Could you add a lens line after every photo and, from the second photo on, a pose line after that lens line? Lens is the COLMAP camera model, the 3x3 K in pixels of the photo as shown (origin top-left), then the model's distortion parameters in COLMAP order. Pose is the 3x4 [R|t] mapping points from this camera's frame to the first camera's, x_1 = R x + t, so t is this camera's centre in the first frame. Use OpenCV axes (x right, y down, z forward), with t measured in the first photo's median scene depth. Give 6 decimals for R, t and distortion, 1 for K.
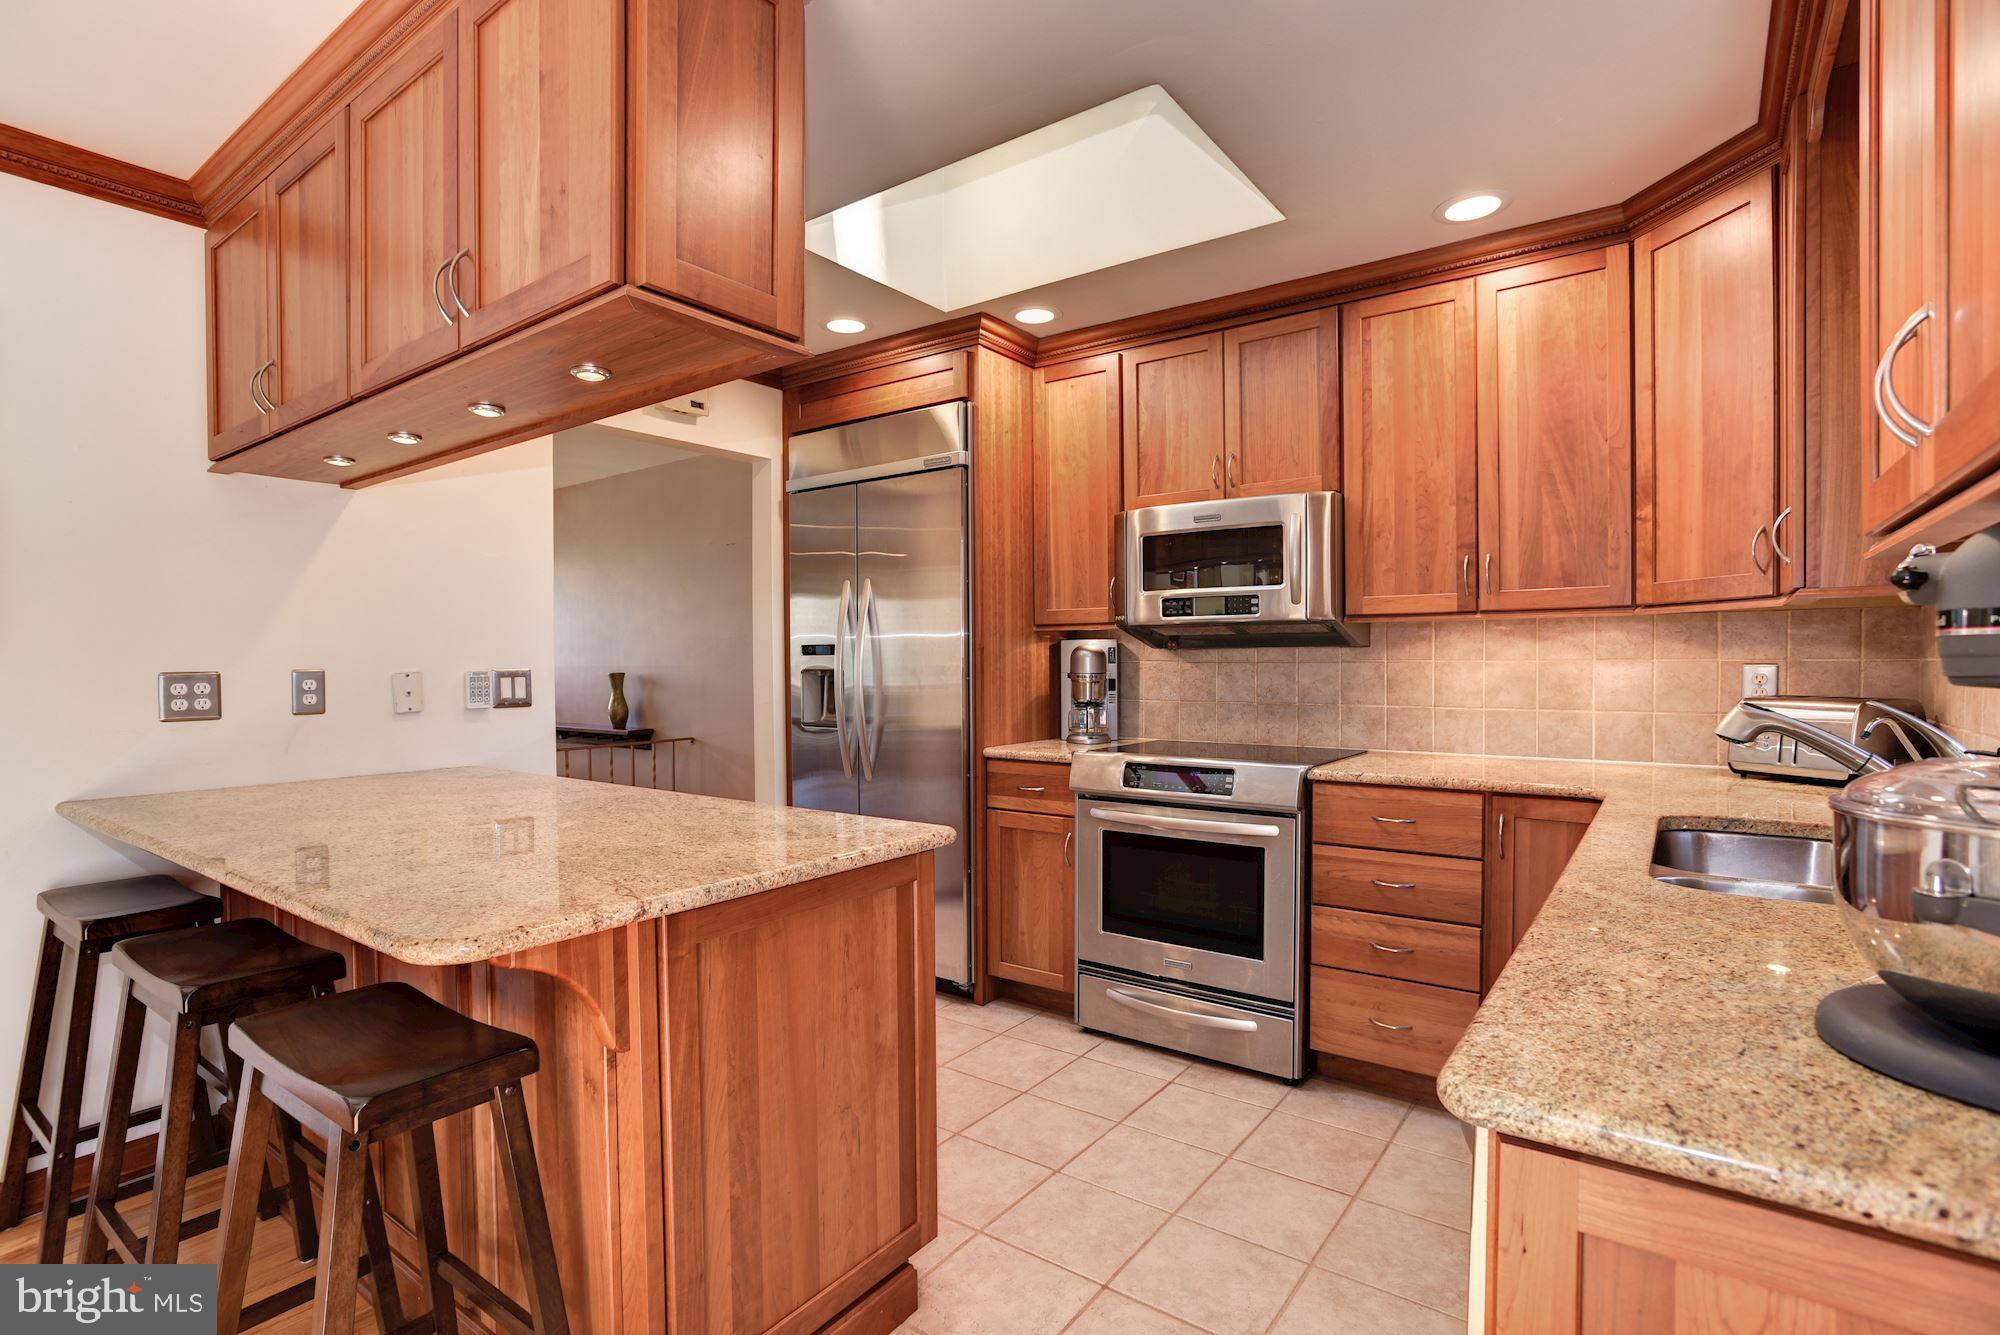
lens RADIAL K [[959.2, 0, 992.9], [0, 959.2, 659.6], [0, 0, 1]] dist [-0.030291, 0.010073]
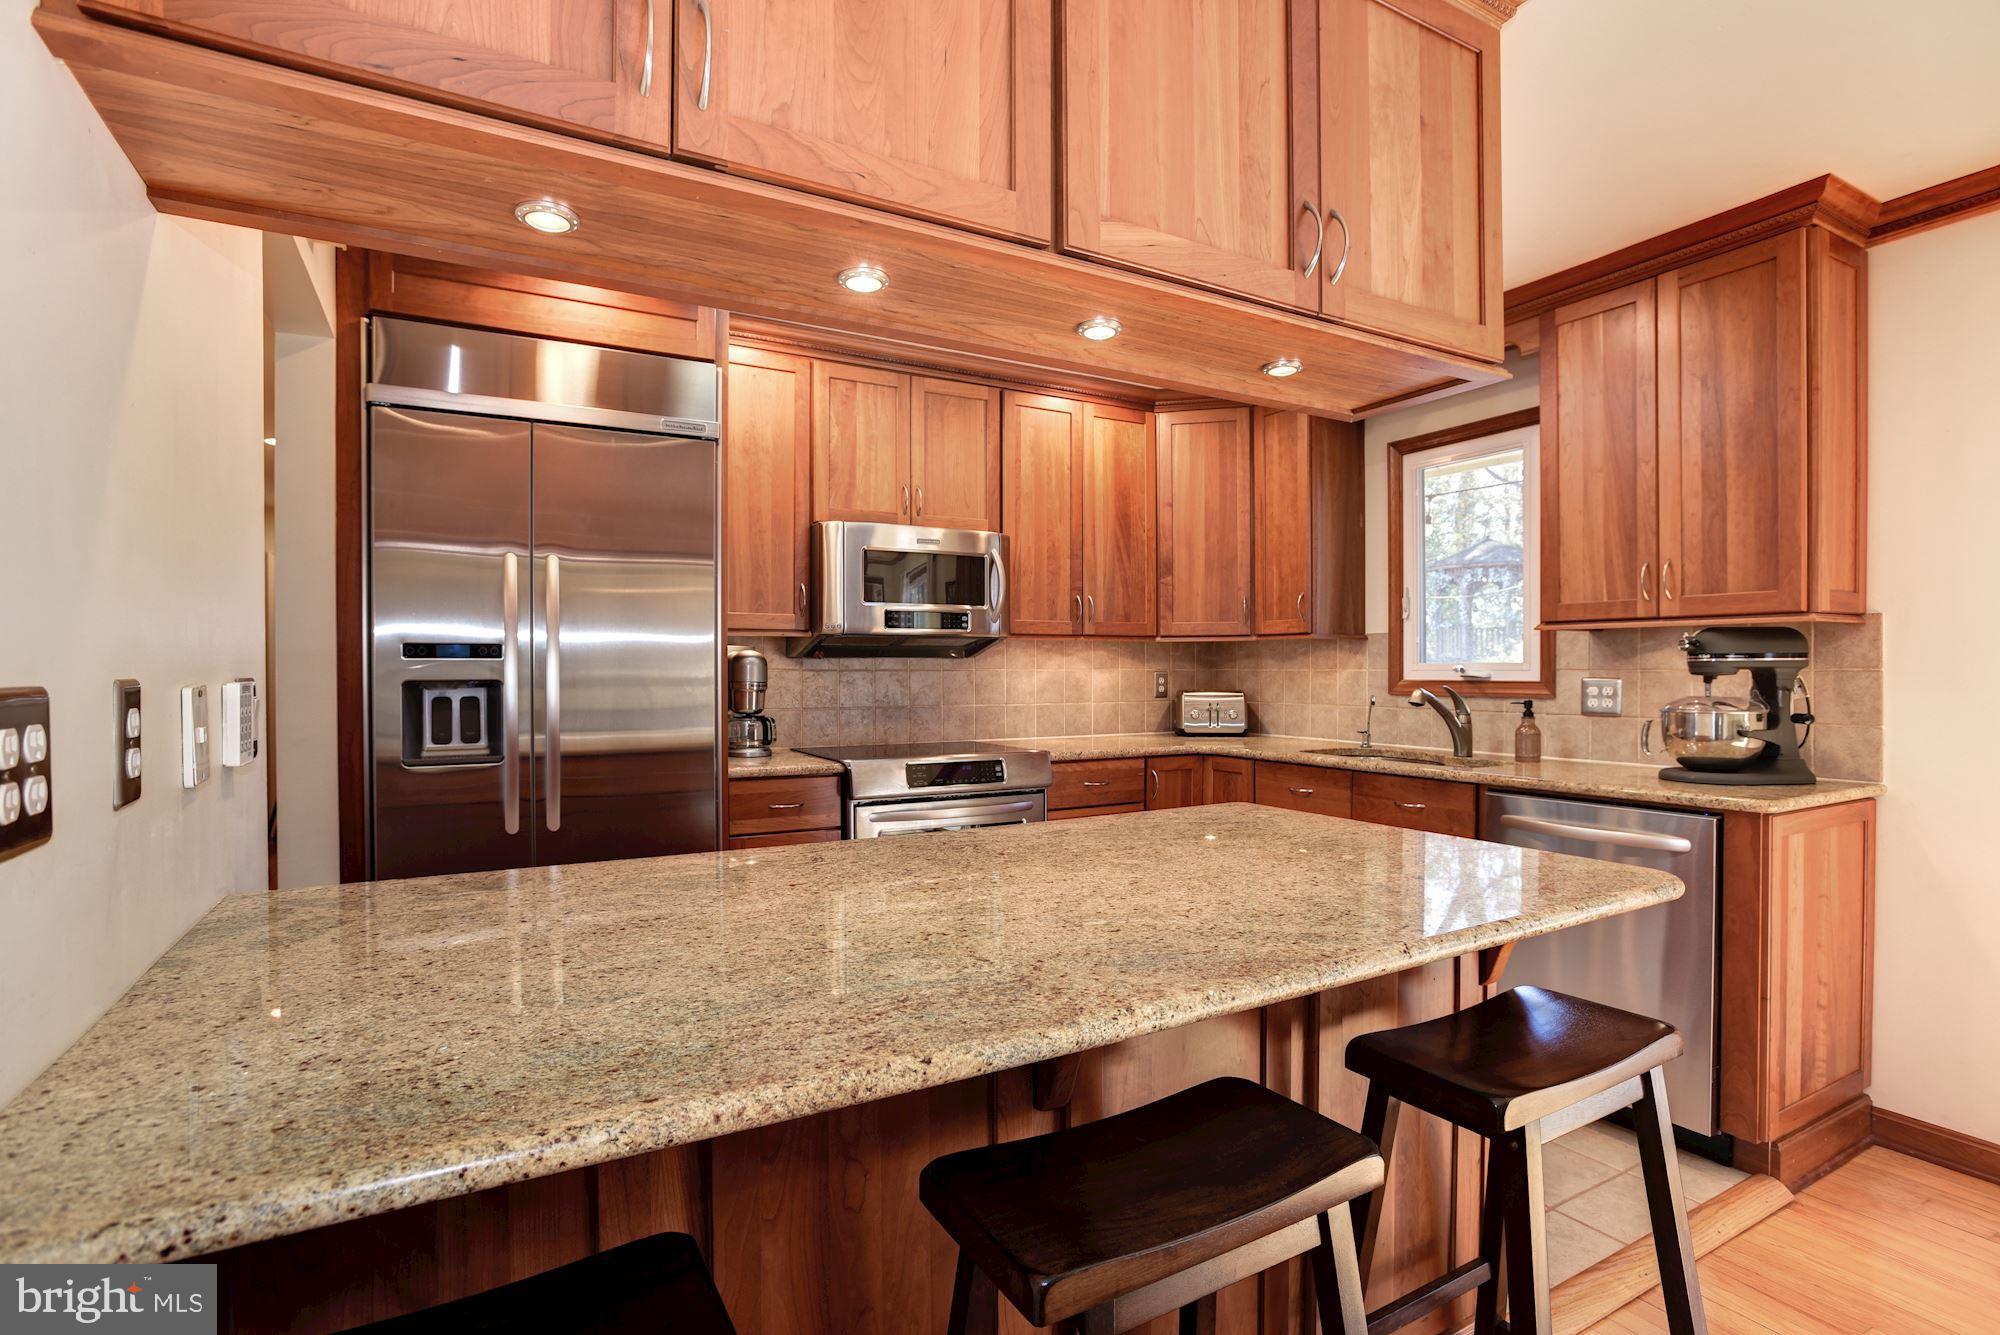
lens RADIAL K [[959.2, 0, 1002.0], [0, 959.2, 677.2], [0, 0, 1]] dist [-0.030291, 0.010073]
pose [[0.413956, -0.002232, 0.910294, -0.753676], [0.003364, 0.999994, 0.000922, 0.010401], [-0.910291, 0.002680, 0.413961, 0.444972]]
